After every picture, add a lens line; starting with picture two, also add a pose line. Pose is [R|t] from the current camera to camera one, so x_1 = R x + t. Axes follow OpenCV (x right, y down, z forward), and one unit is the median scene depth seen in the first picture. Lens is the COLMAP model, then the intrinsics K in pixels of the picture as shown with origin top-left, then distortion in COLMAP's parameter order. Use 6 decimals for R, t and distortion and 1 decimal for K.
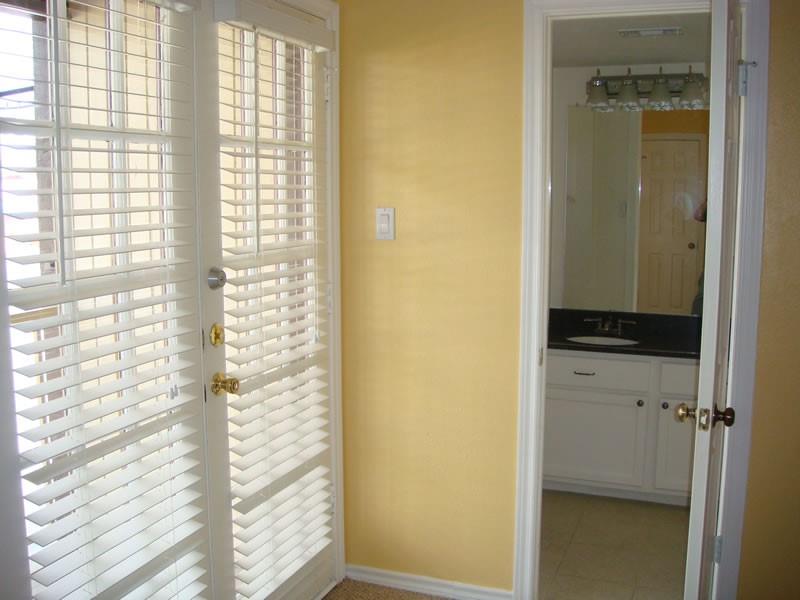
lens RADIAL K [[847.8, 0, 400.0], [0, 847.8, 300.0], [0, 0, 1]] dist [-0.089999, -0.001903]
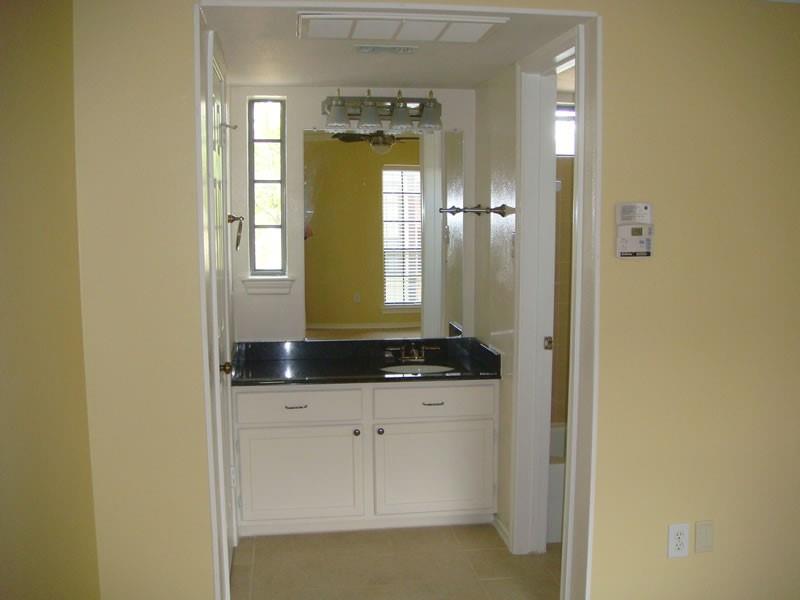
lens RADIAL K [[890.8, 0, 400.0], [0, 890.8, 300.0], [0, 0, 1]] dist [-0.020514, -0.007550]
pose [[0.865034, -0.048982, 0.499316, -0.196240], [0.065938, 0.997690, -0.016362, -0.010859], [-0.497361, 0.047078, 0.866265, 0.079766]]
